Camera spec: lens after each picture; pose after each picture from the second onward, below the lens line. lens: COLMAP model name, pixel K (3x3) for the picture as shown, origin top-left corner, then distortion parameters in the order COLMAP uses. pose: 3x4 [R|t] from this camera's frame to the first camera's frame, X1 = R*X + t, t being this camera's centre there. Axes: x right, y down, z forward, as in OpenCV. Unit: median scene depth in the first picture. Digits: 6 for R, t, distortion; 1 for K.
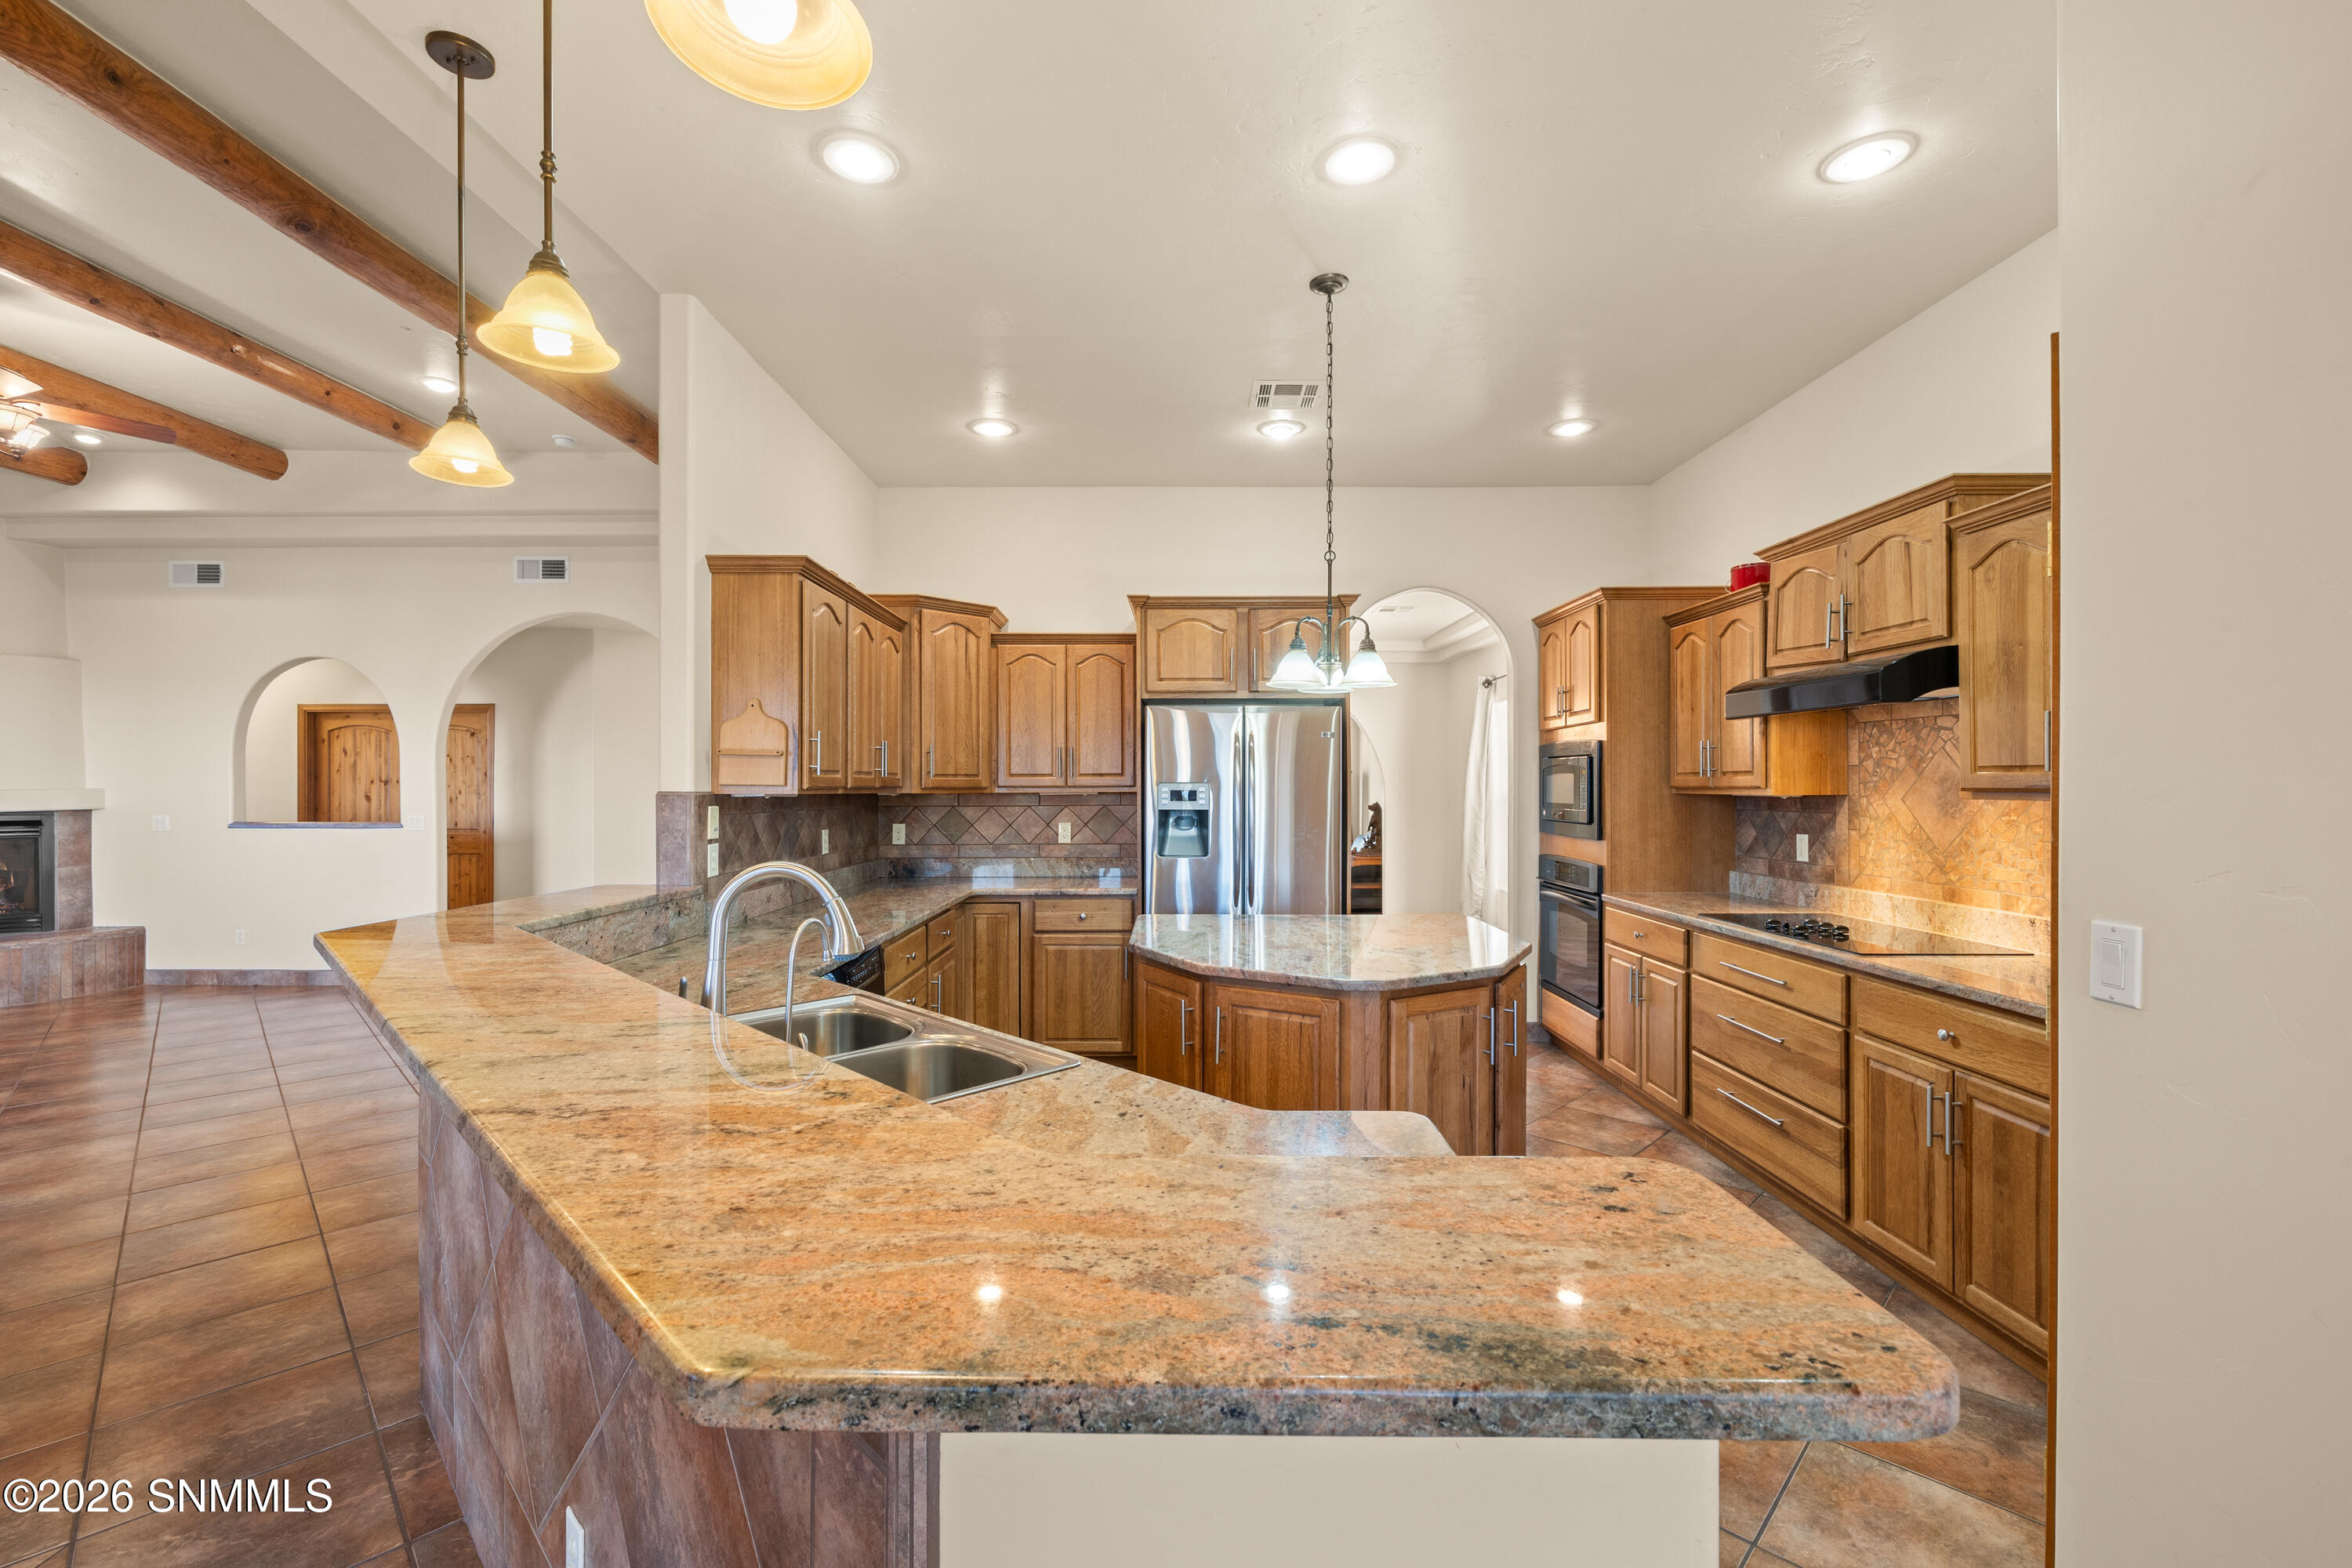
lens RADIAL K [[985.8, 0, 1175.6], [0, 985.8, 782.9], [0, 0, 1]] dist [-0.000527, -0.000348]
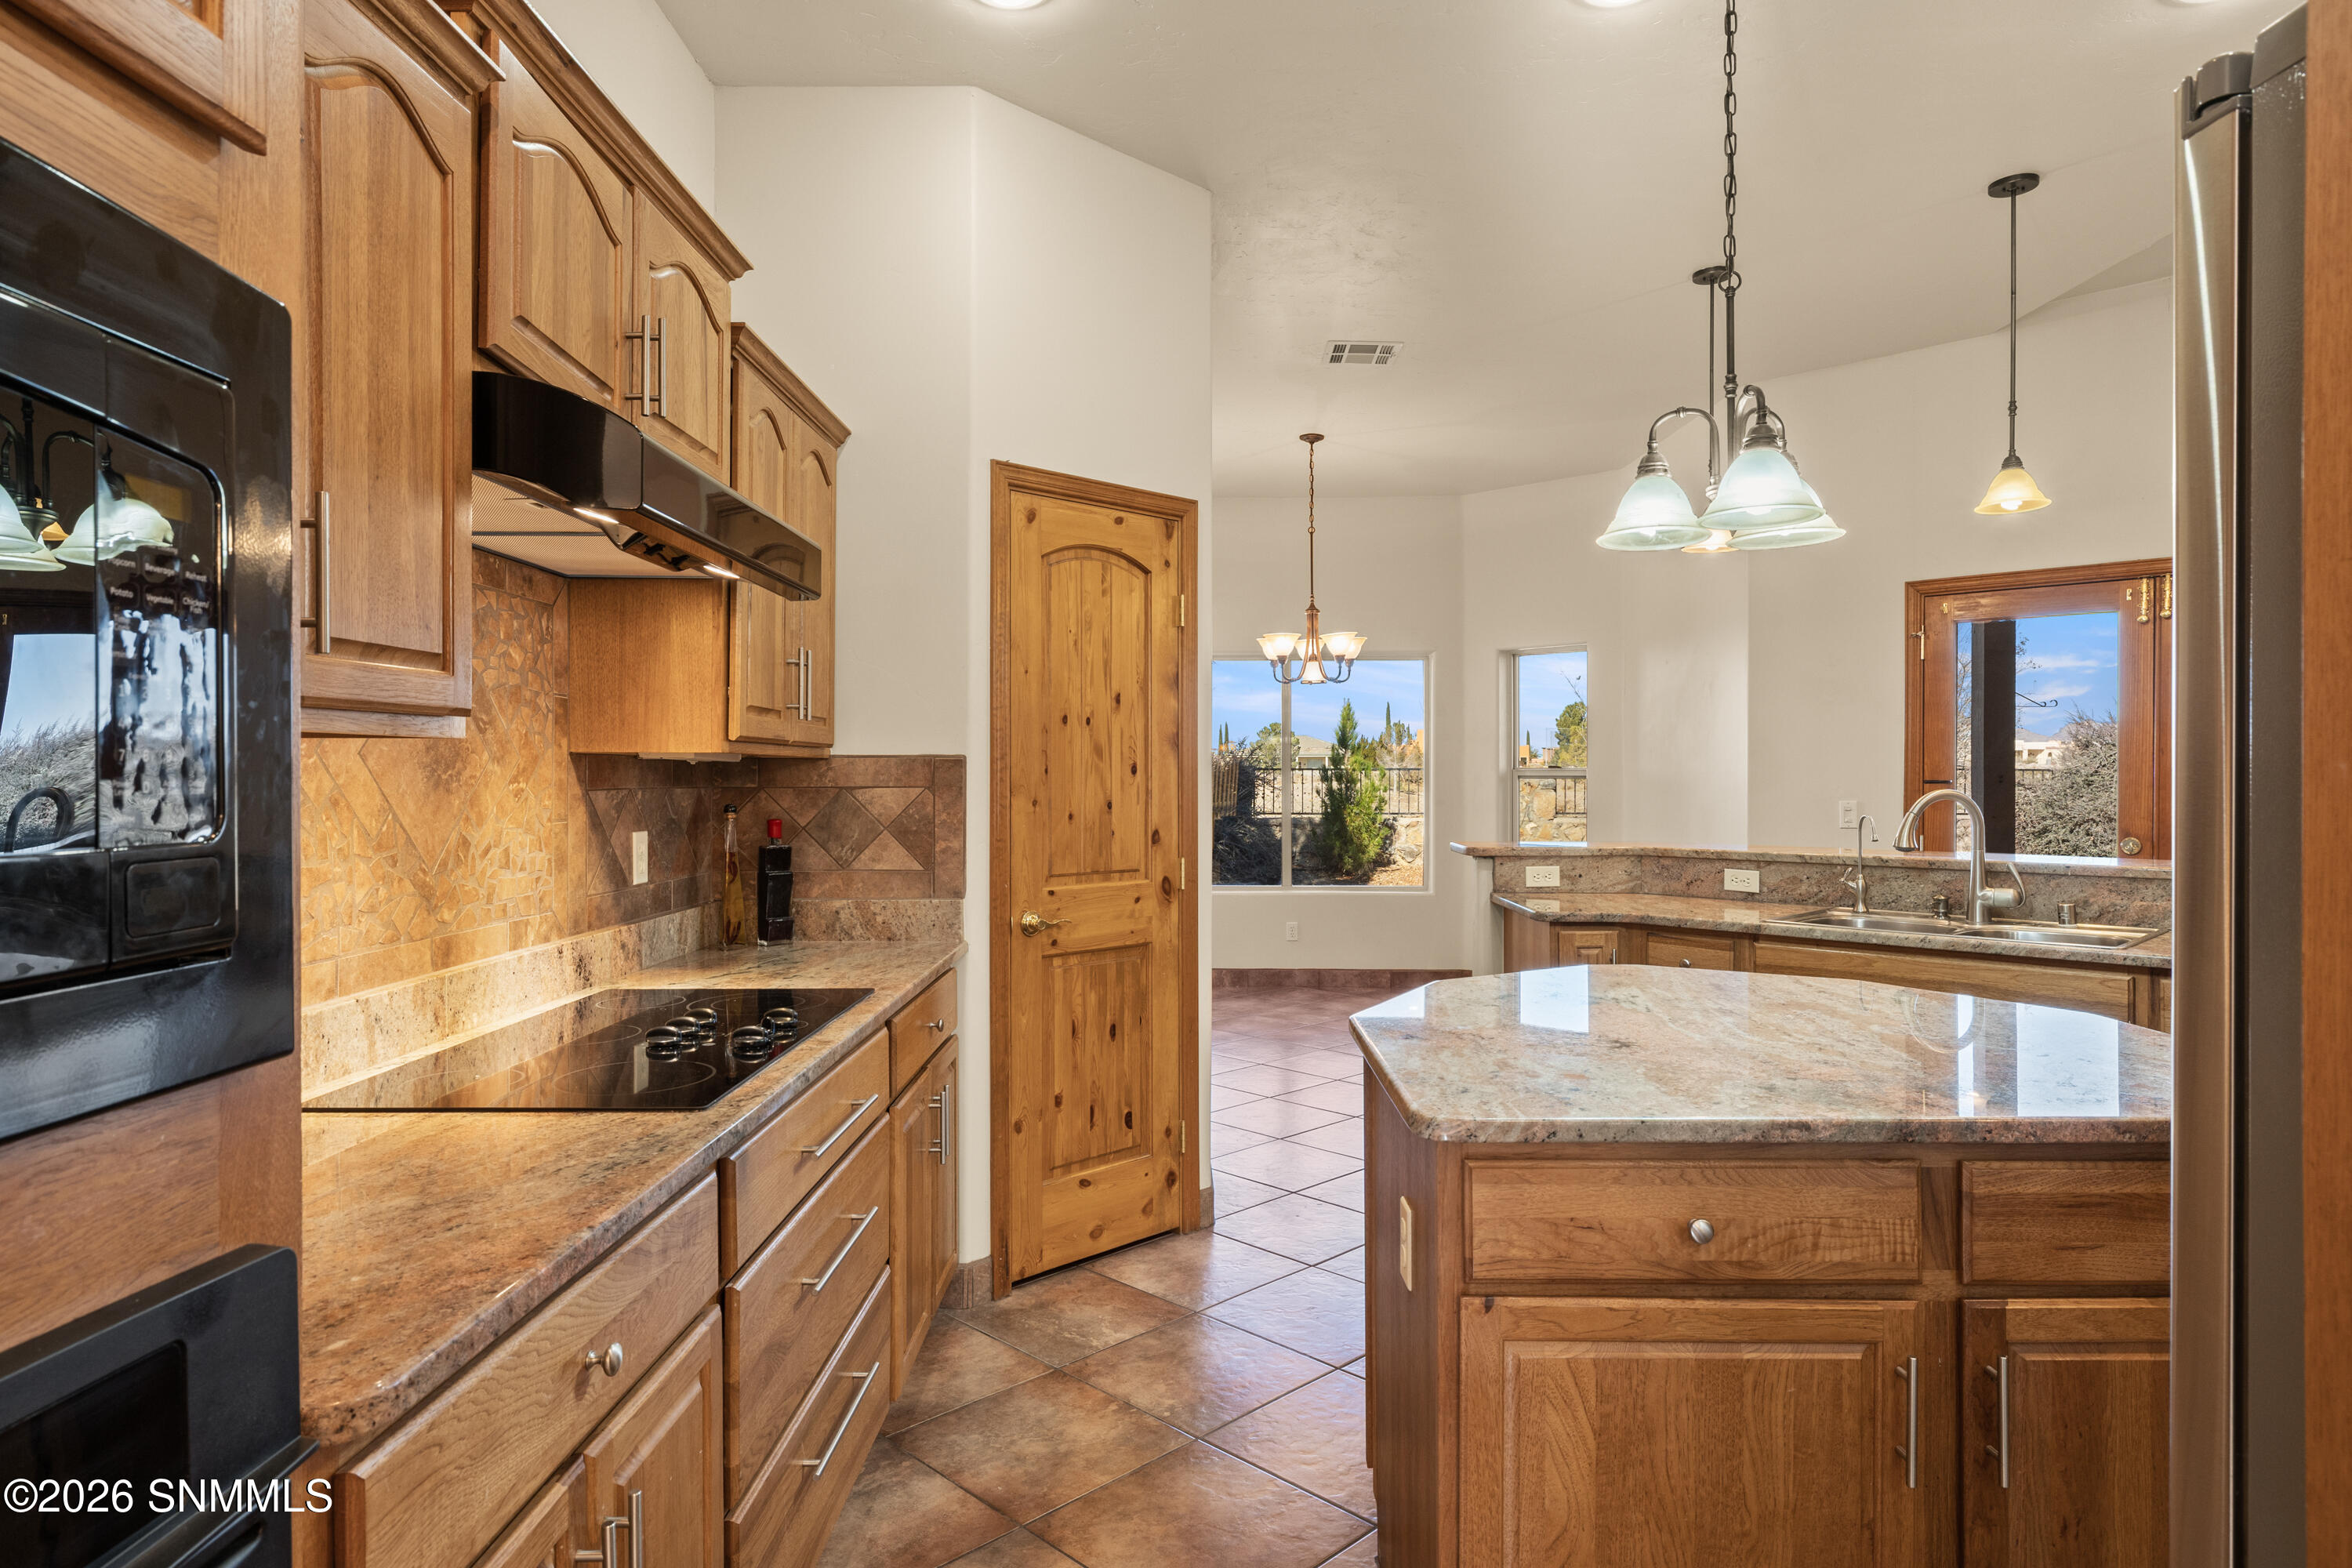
lens RADIAL K [[1340.2, 0, 1172.6], [0, 1340.2, 779.3], [0, 0, 1]] dist [-0.003404, 0.002454]
pose [[-0.999935, 0.003420, 0.010877, 0.395308], [0.003445, 0.999992, 0.002231, 0.027221], [-0.010869, 0.002268, -0.999938, 1.525253]]
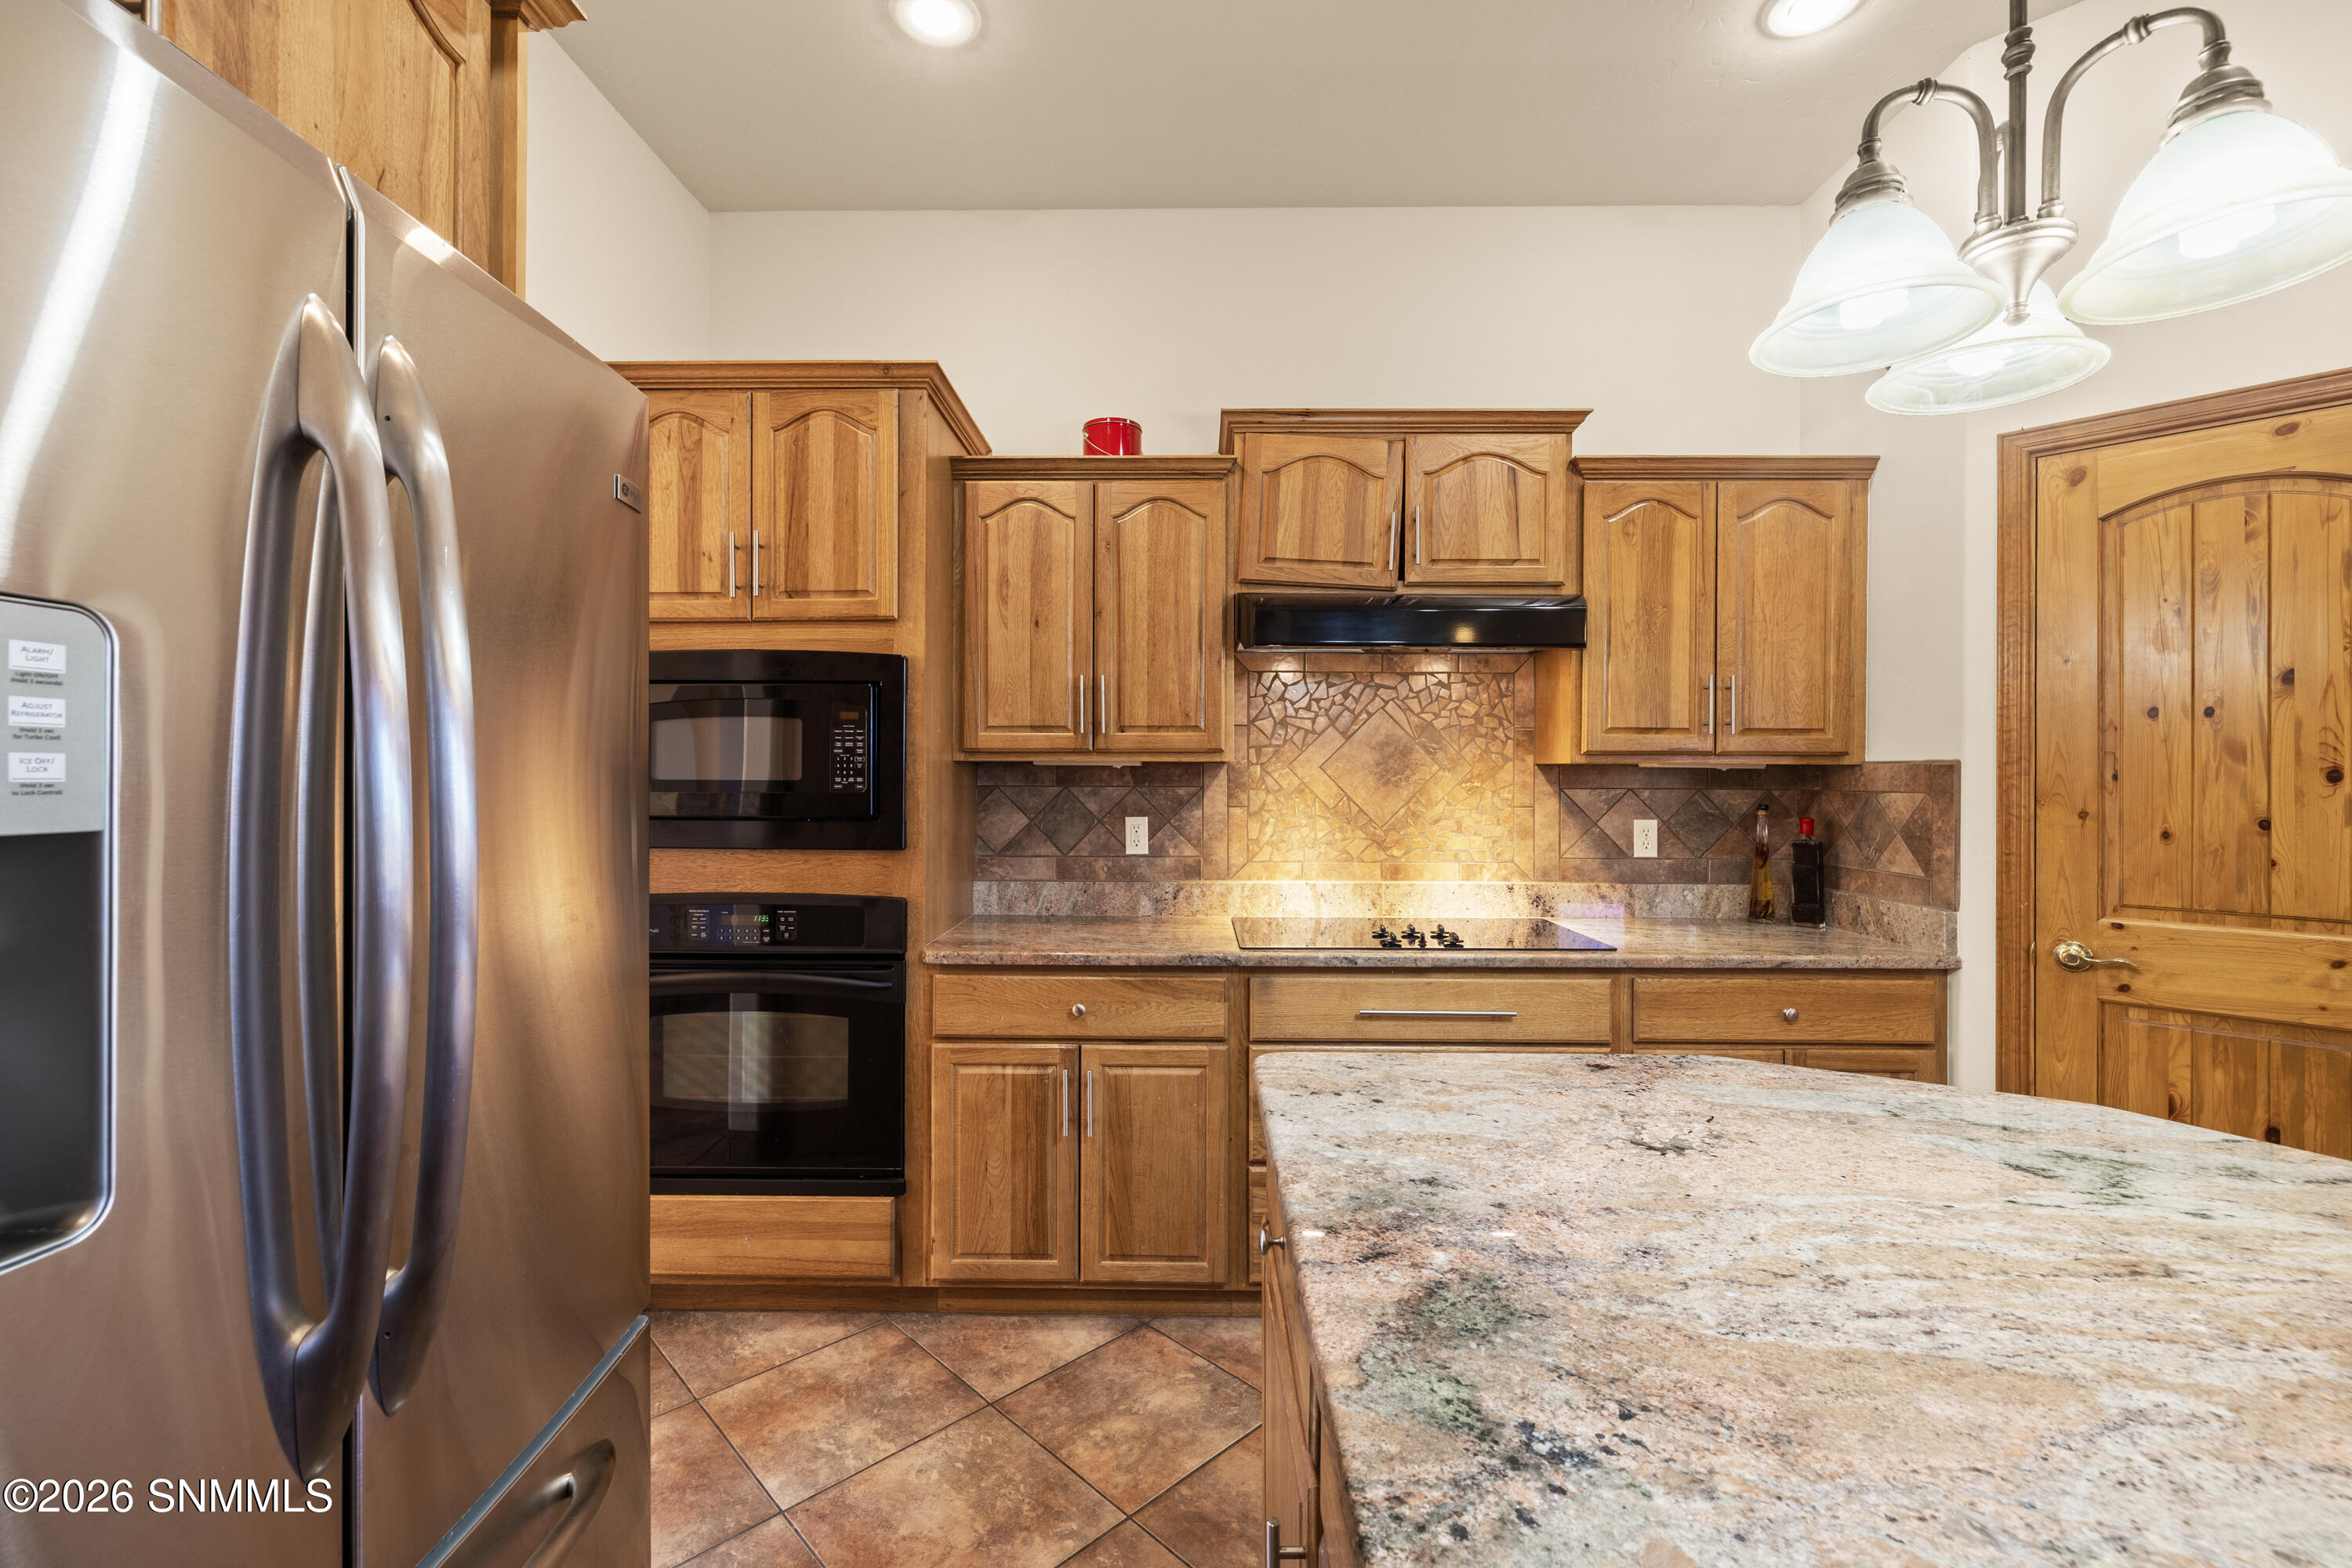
lens RADIAL K [[985.8, 0, 1185.7], [0, 985.8, 770.3], [0, 0, 1]] dist [-0.000527, -0.000348]
pose [[0.013630, 0.007416, 0.999880, -0.108494], [-0.004745, 0.999962, -0.007352, 0.025955], [-0.999896, -0.004644, 0.013664, 1.091612]]
